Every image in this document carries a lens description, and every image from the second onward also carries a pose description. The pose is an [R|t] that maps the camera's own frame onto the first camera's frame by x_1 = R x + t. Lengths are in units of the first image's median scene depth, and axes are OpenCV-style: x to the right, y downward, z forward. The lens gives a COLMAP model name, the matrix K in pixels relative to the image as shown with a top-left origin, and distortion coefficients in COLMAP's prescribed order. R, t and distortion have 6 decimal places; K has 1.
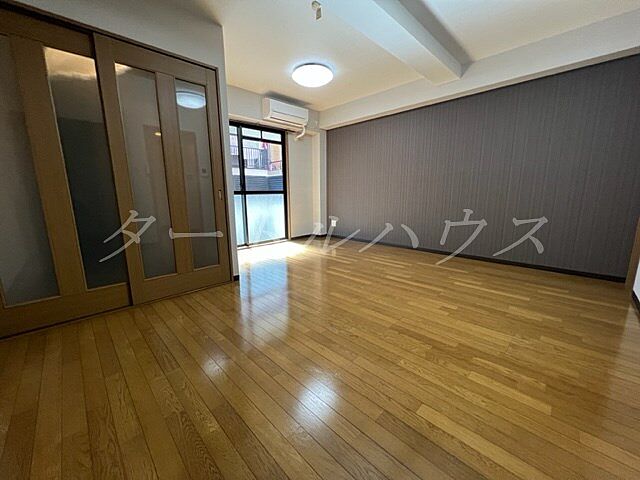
lens RADIAL K [[254.9, 0, 320.0], [0, 254.9, 240.0], [0, 0, 1]] dist [-0.000512, 0.000574]
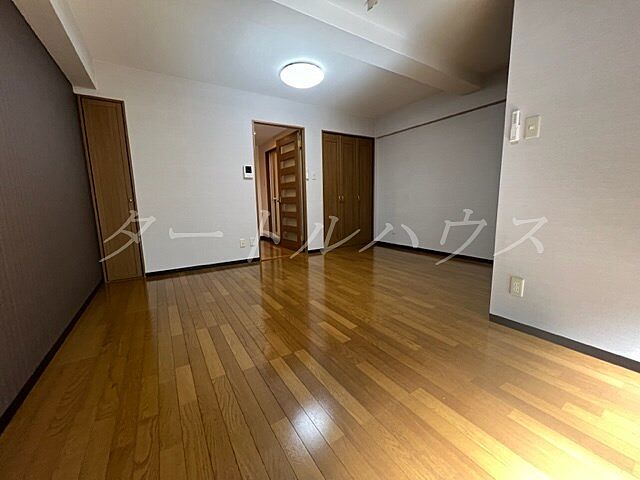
lens RADIAL K [[254.9, 0, 320.0], [0, 254.9, 240.0], [0, 0, 1]] dist [-0.000512, 0.000574]
pose [[-0.976031, -0.006426, 0.217538, -0.017692], [0.063865, 0.947100, 0.314521, -0.241101], [-0.208051, 0.320875, -0.923988, 1.370639]]
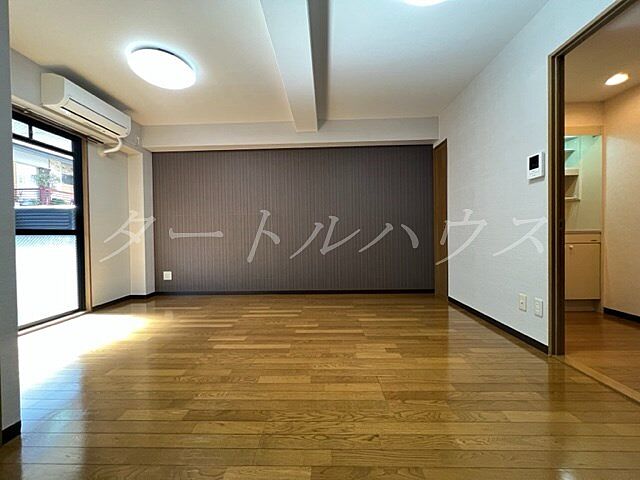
lens RADIAL K [[254.9, 0, 320.0], [0, 254.9, 240.0], [0, 0, 1]] dist [-0.000512, 0.000574]
pose [[0.724503, -0.016816, 0.689067, -0.203190], [0.134941, 0.983818, -0.117872, -0.032018], [-0.675934, 0.178382, 0.715048, 0.262396]]
